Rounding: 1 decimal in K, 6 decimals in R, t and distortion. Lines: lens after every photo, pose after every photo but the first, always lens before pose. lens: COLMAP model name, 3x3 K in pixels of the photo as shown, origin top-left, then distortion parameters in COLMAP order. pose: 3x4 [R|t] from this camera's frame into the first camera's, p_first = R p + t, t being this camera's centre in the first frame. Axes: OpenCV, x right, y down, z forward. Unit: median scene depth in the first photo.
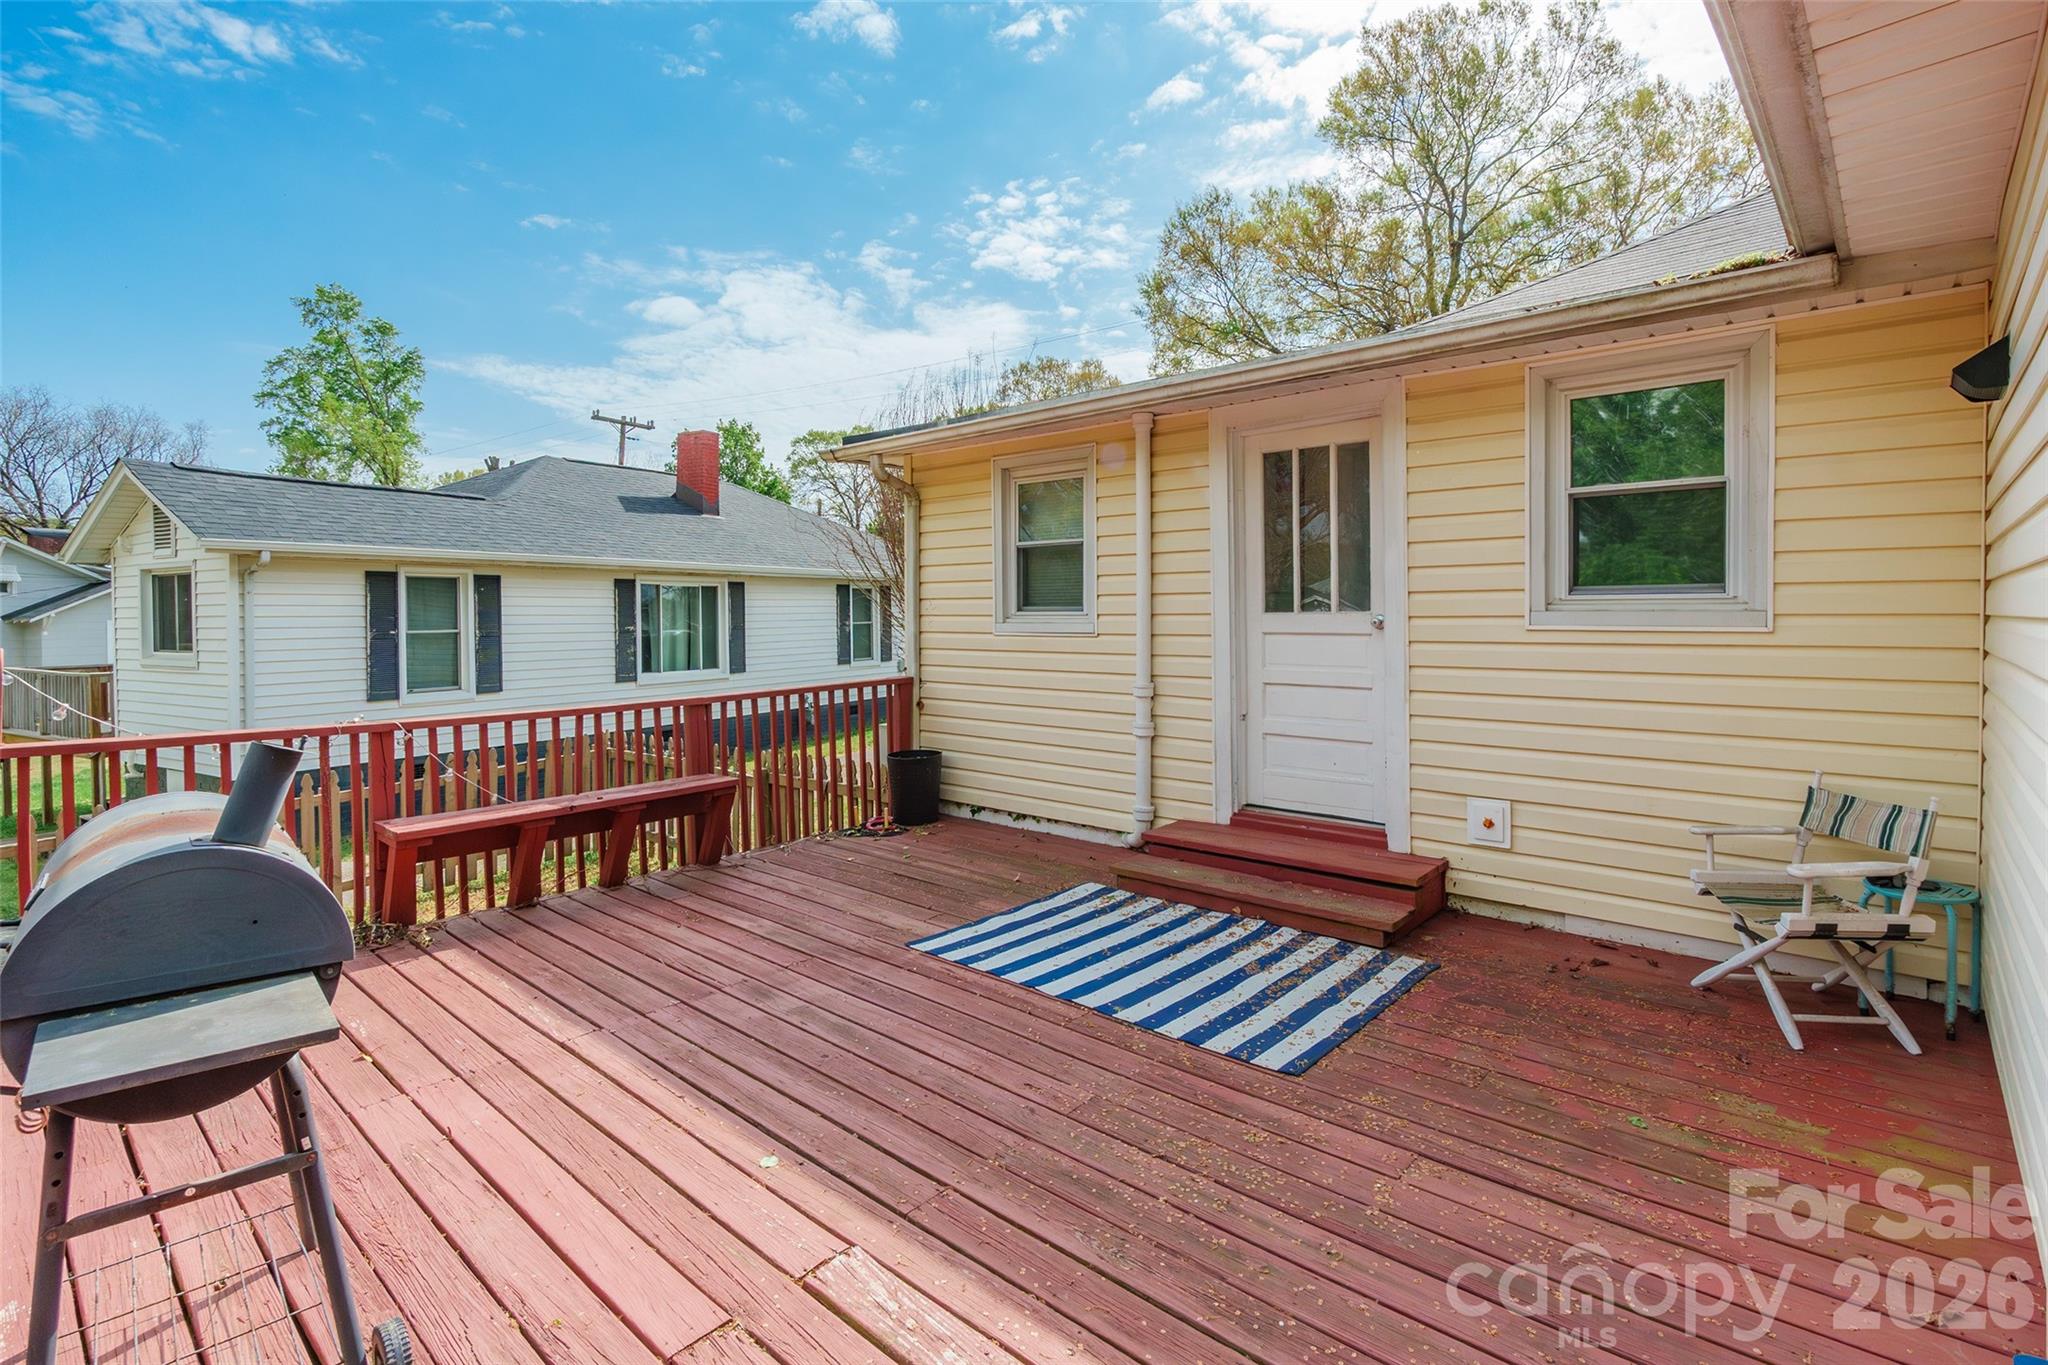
lens RADIAL K [[994.1, 0, 1030.7], [0, 994.1, 631.6], [0, 0, 1]] dist [-0.001885, -0.000161]
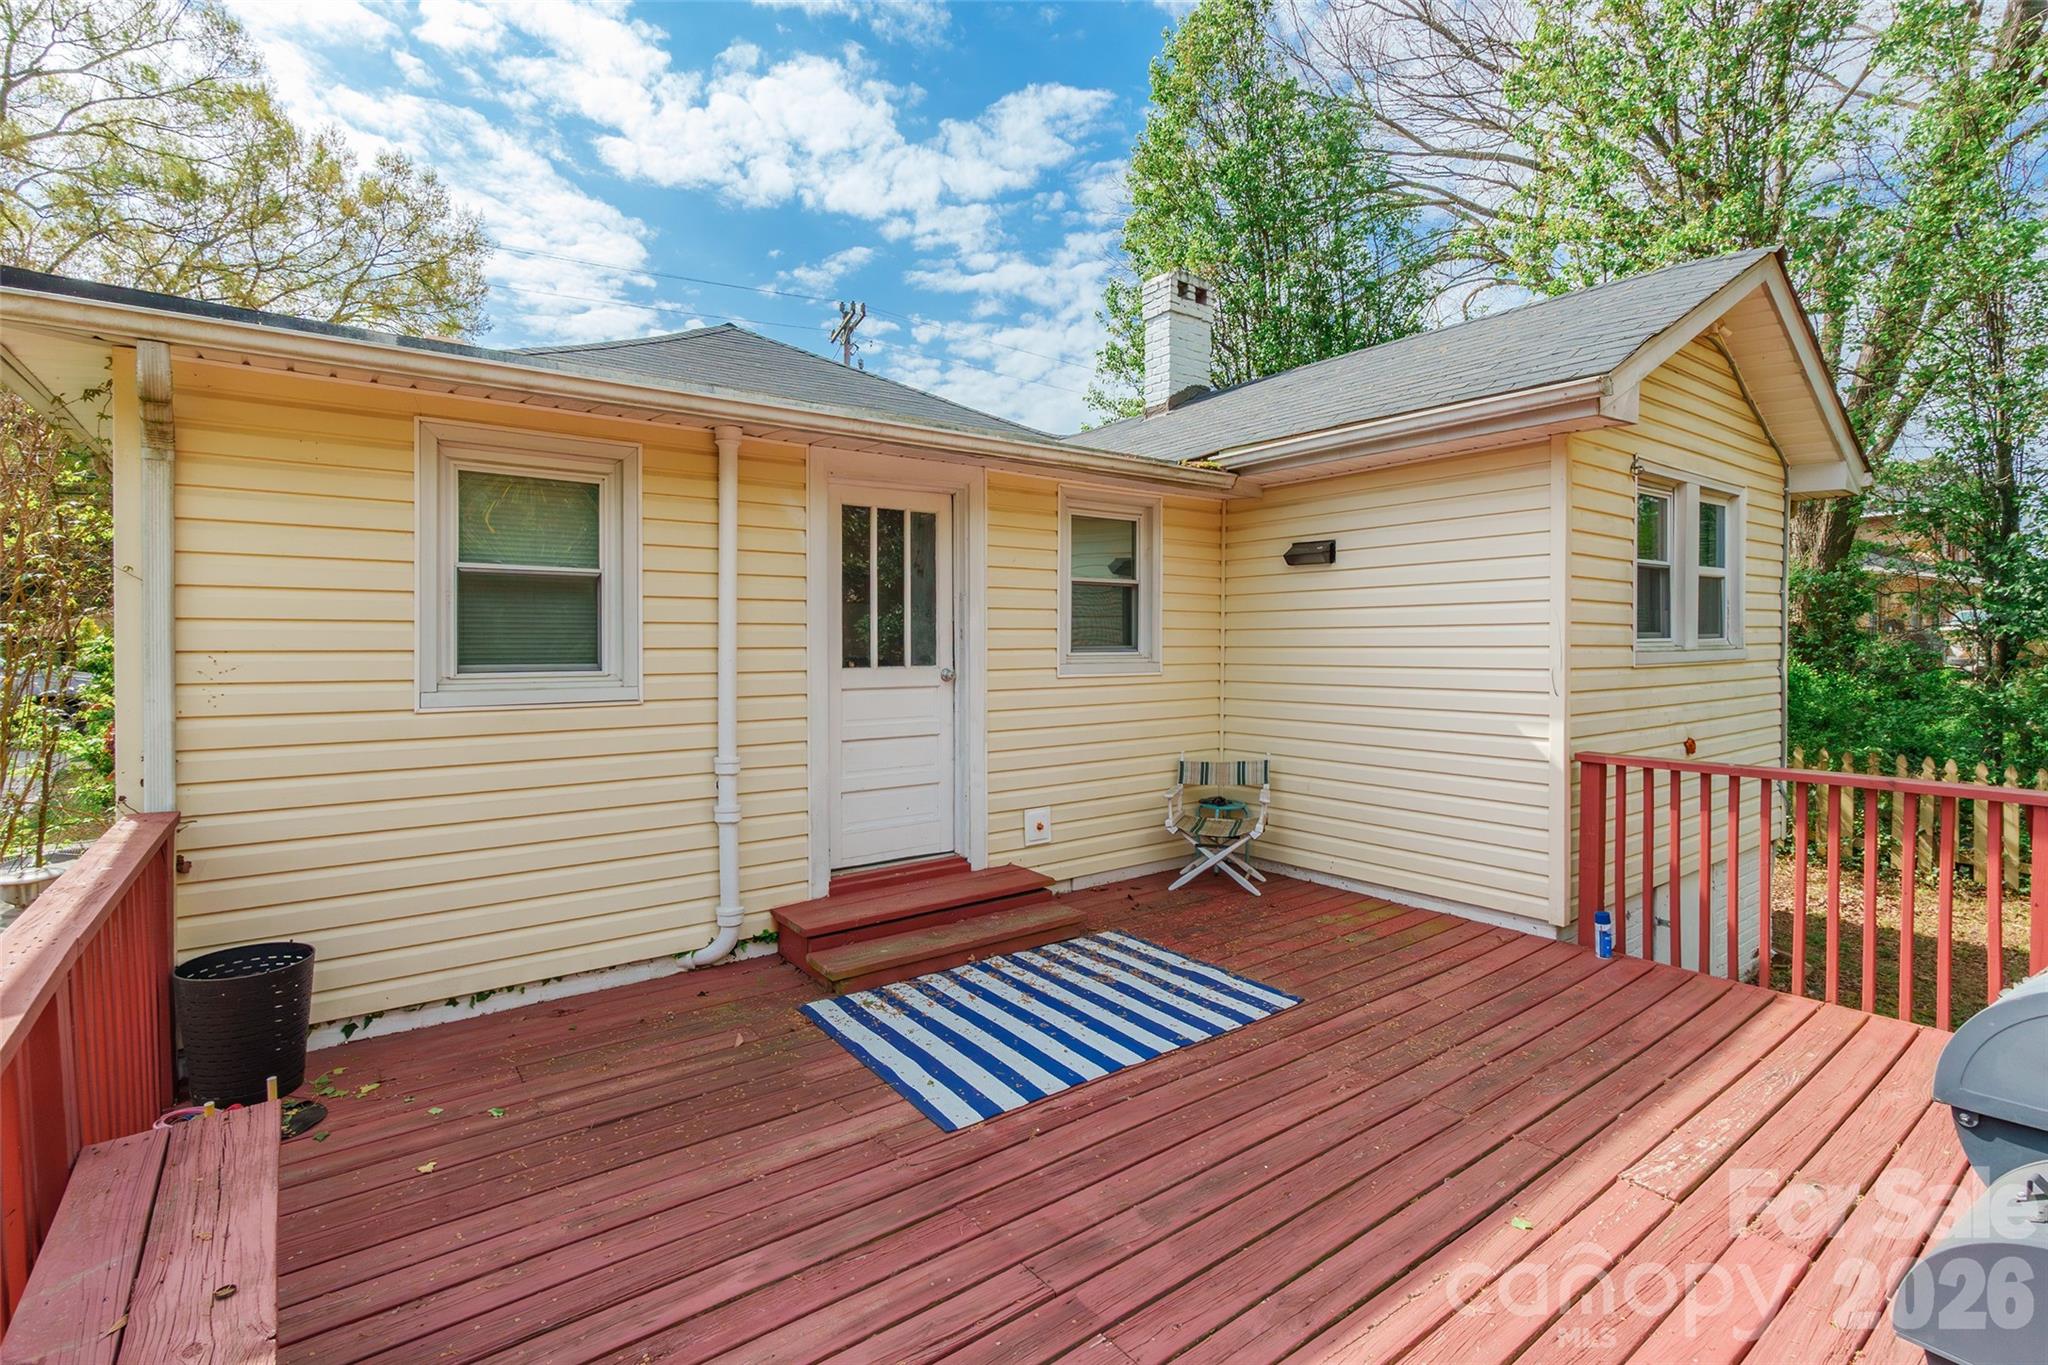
lens RADIAL K [[958.8, 0, 1024.7], [0, 958.8, 656.0], [0, 0, 1]] dist [-0.013360, 0.000191]
pose [[0.181300, -0.006271, 0.983408, -0.807824], [0.023296, 0.999726, 0.002080, -0.035348], [-0.983152, 0.022532, 0.181396, 0.811616]]
